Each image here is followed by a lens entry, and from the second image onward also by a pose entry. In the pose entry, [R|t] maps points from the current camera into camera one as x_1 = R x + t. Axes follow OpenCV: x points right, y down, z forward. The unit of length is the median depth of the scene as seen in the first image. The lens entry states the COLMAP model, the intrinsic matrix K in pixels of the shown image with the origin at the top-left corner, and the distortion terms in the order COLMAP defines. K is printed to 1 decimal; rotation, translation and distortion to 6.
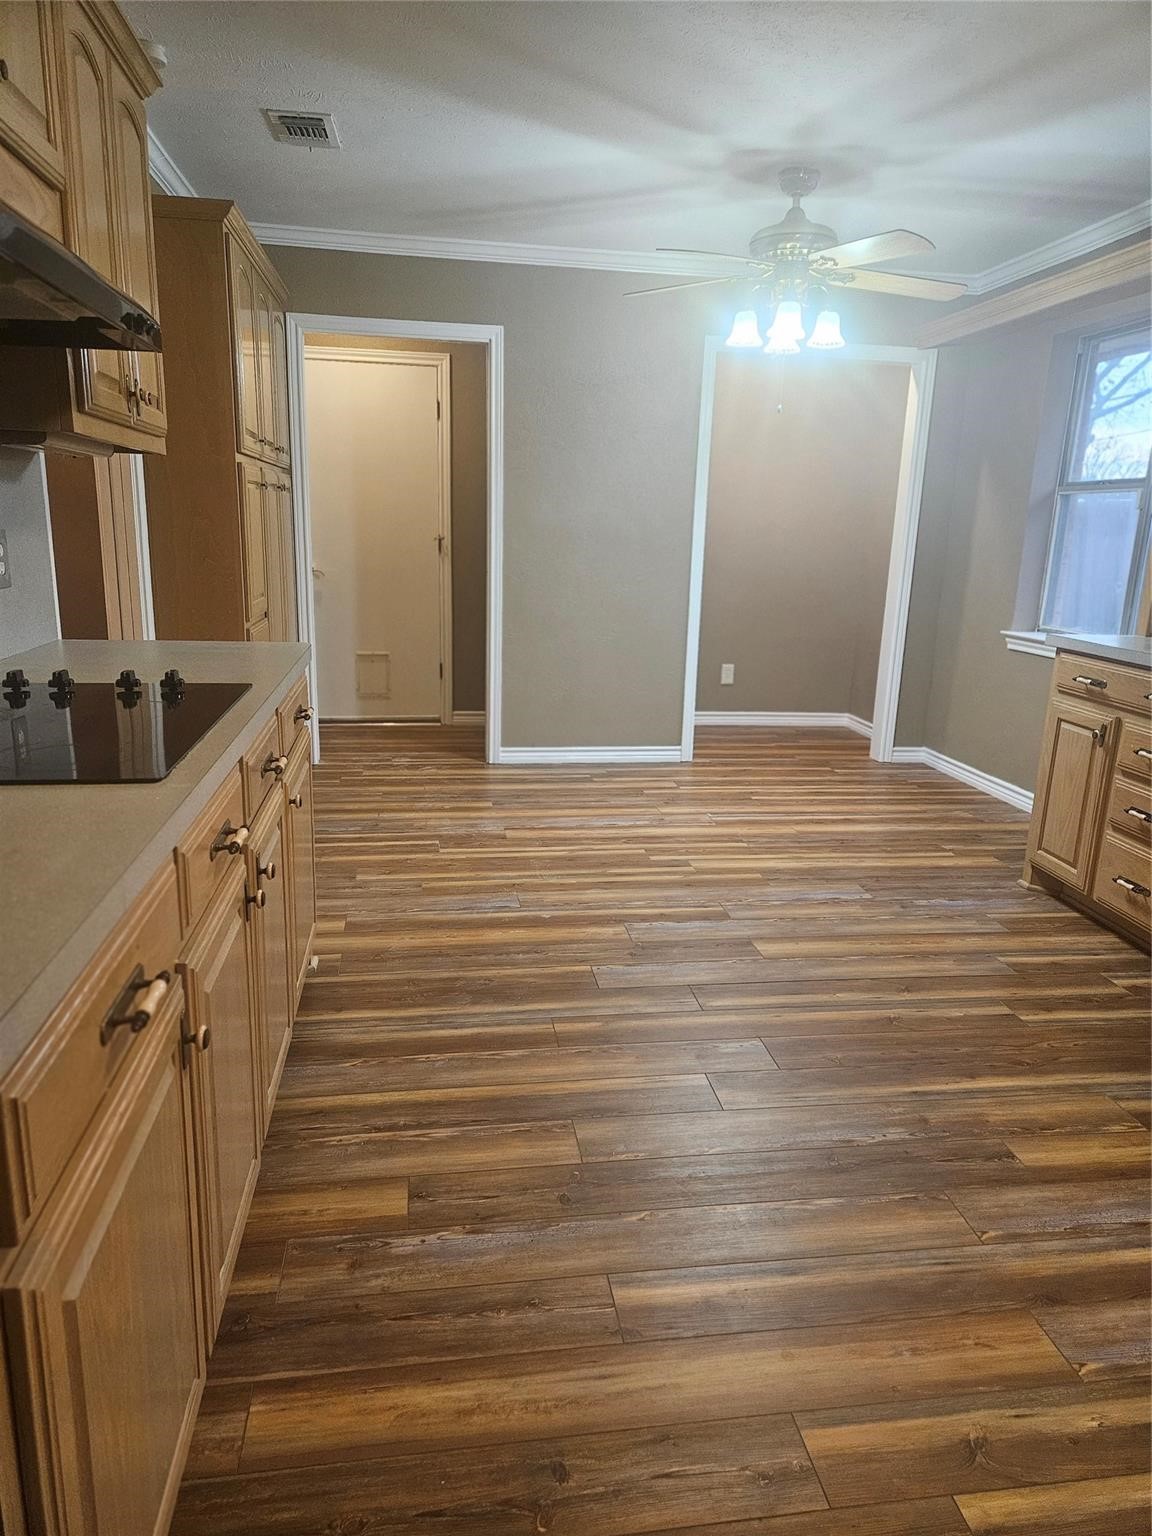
lens RADIAL K [[1021.6, 0, 581.0], [0, 1021.6, 771.3], [0, 0, 1]] dist [0.052752, -0.033820]
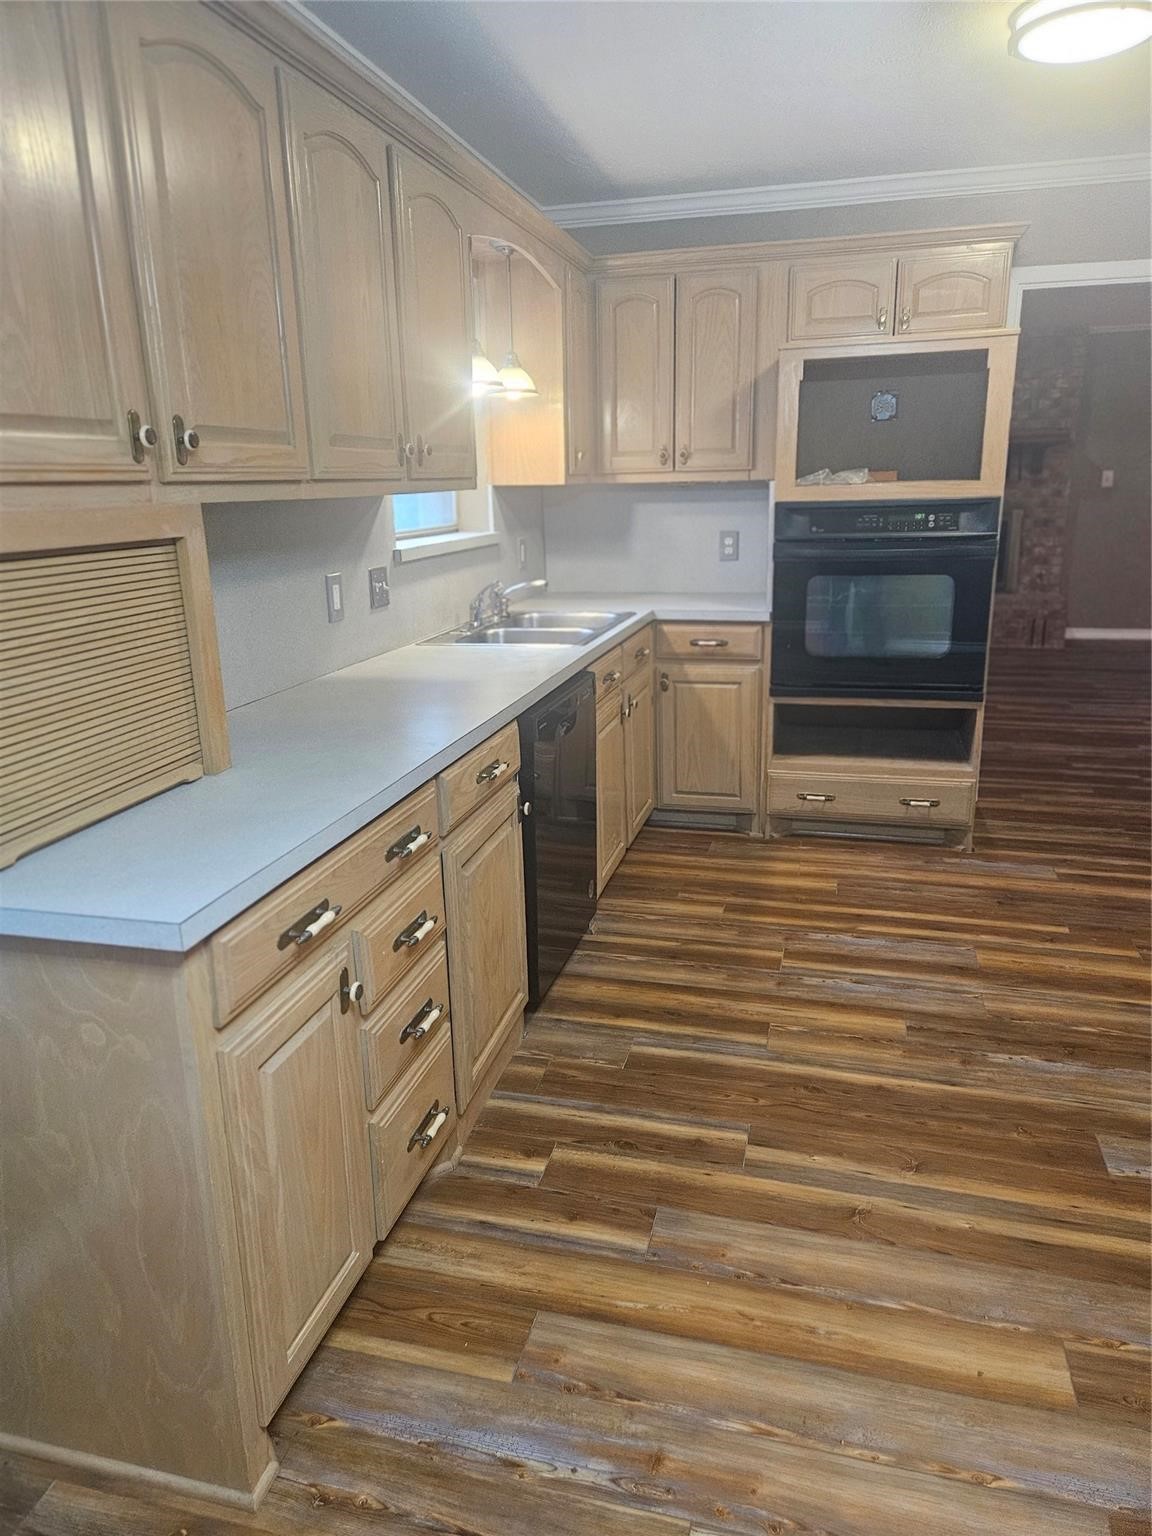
lens RADIAL K [[1021.6, 0, 589.1], [0, 1021.6, 754.2], [0, 0, 1]] dist [0.052752, -0.033820]
pose [[-0.920810, -0.118520, 0.371566, 0.280653], [0.080508, 0.874426, 0.478432, -0.451438], [-0.381611, 0.470459, -0.795639, 1.612608]]
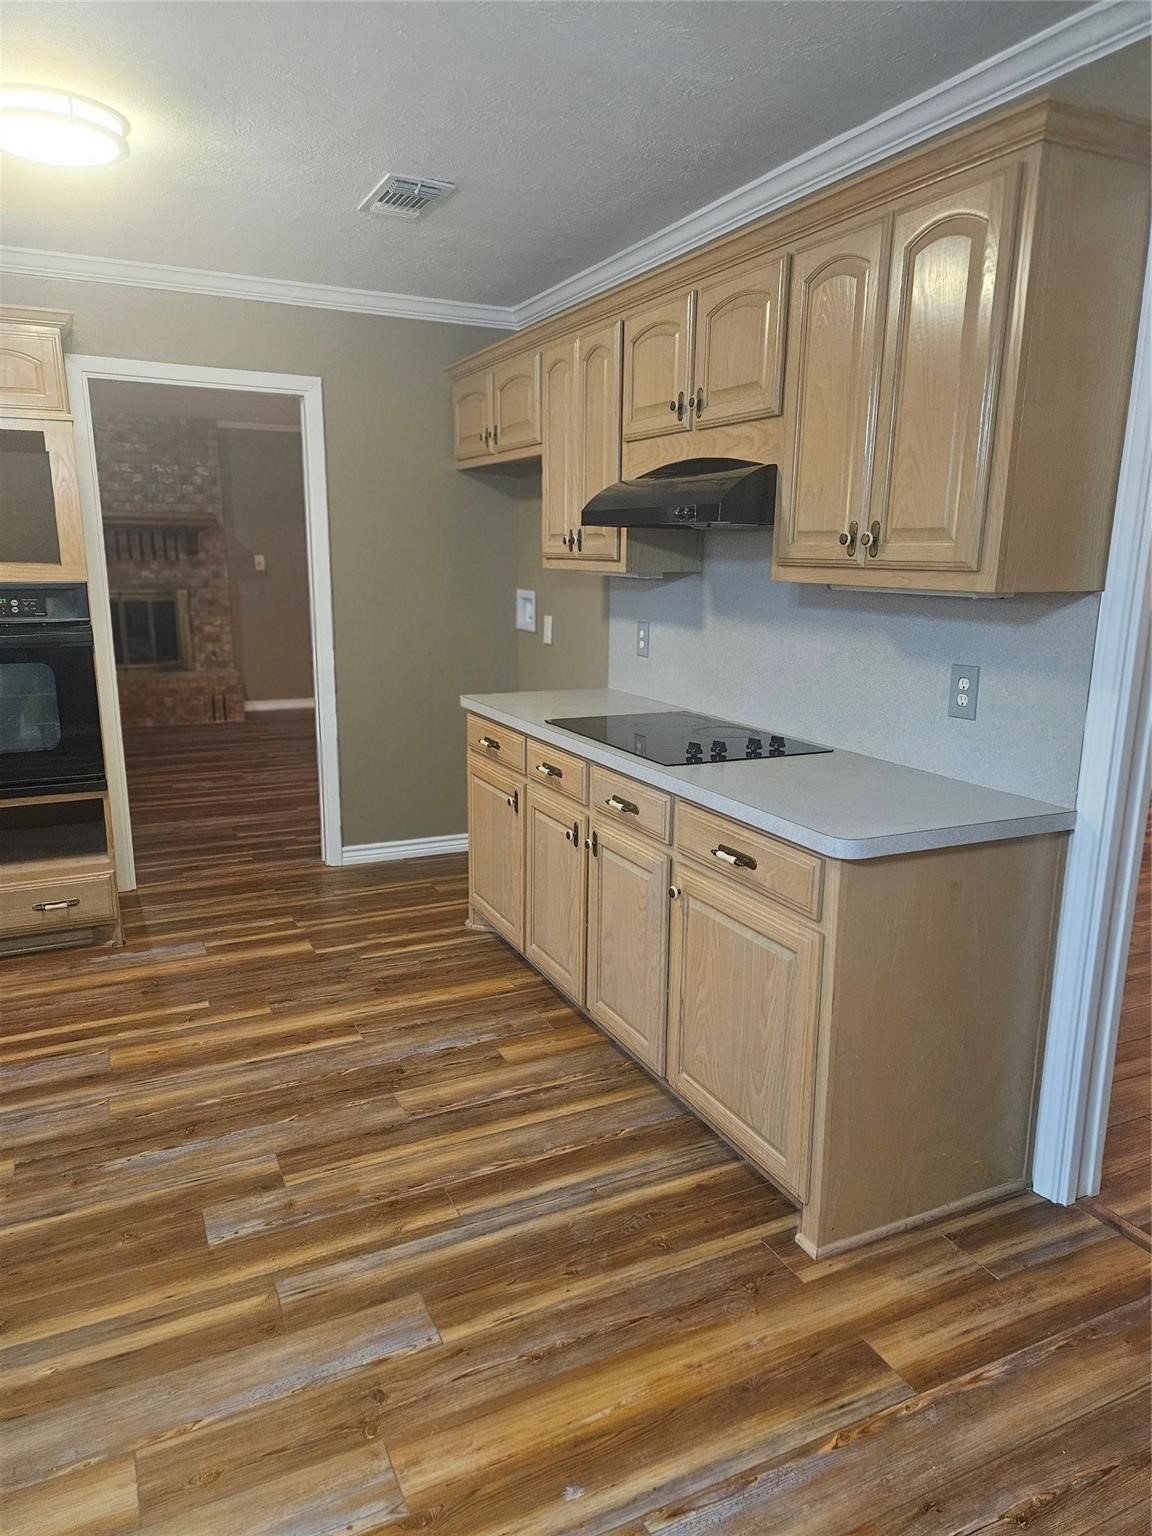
lens RADIAL K [[1021.6, 0, 589.9], [0, 1021.6, 766.4], [0, 0, 1]] dist [0.052752, -0.033820]
pose [[-0.950702, 0.024307, -0.309152, 0.127262], [-0.111800, 0.903015, 0.414807, -0.466250], [0.289251, 0.428921, -0.855781, 1.597837]]
